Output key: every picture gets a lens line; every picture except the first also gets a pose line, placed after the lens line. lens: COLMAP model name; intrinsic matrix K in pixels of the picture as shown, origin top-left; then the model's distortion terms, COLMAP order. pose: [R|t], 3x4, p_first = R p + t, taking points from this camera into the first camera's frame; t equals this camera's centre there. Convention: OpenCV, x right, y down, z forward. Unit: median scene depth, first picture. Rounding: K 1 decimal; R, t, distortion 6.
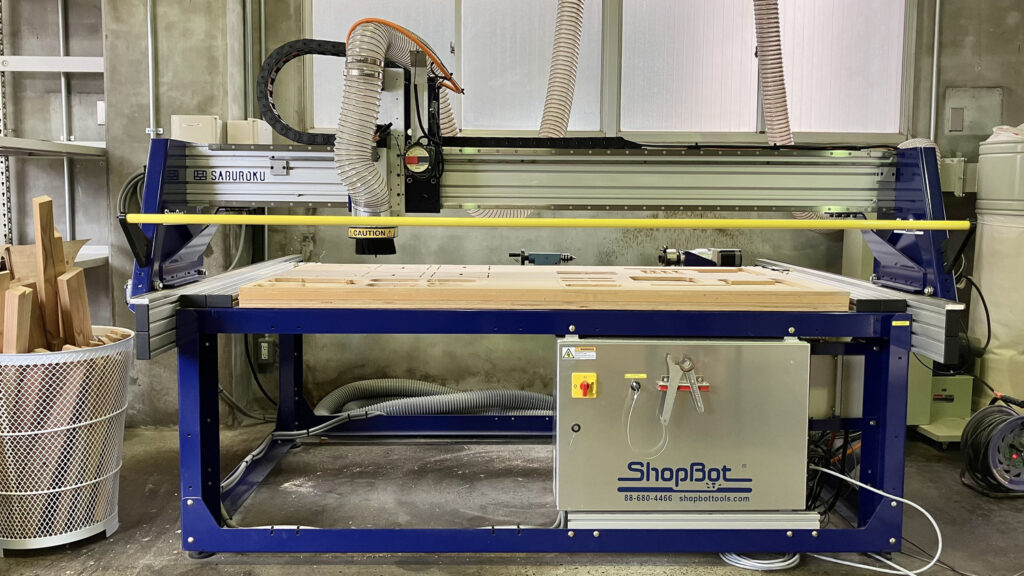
lens RADIAL K [[825.2, 0, 513.1], [0, 825.2, 269.9], [0, 0, 1]] dist [0.006595, -0.008870]
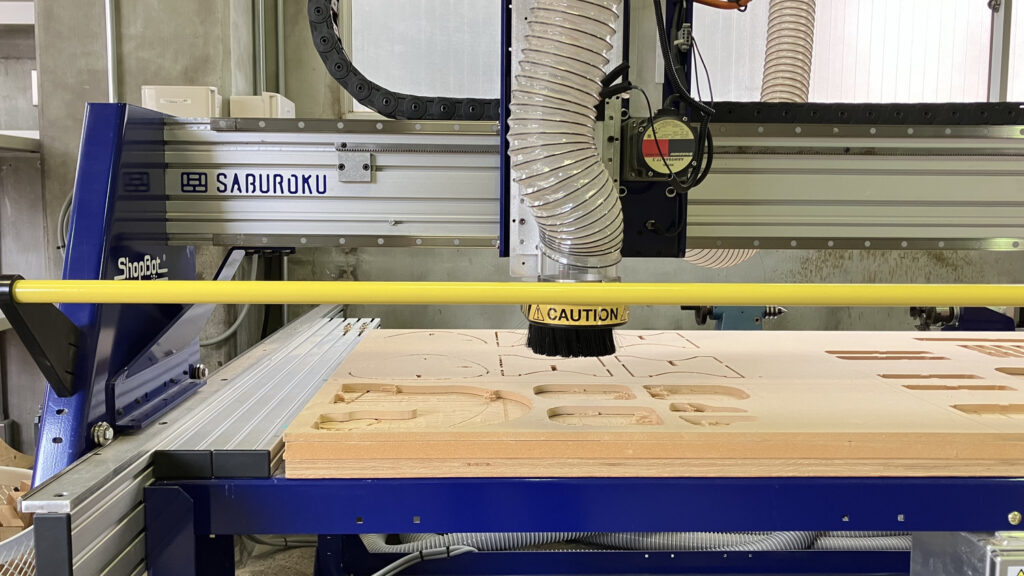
lens RADIAL K [[859.8, 0, 512.0], [0, 859.8, 288.0], [0, 0, 1]] dist [0.008107, 0.007913]
pose [[0.999989, -0.004343, 0.001665, -0.177972], [0.004323, 0.999919, 0.011998, -0.053416], [-0.001717, -0.011991, 0.999927, 0.454341]]
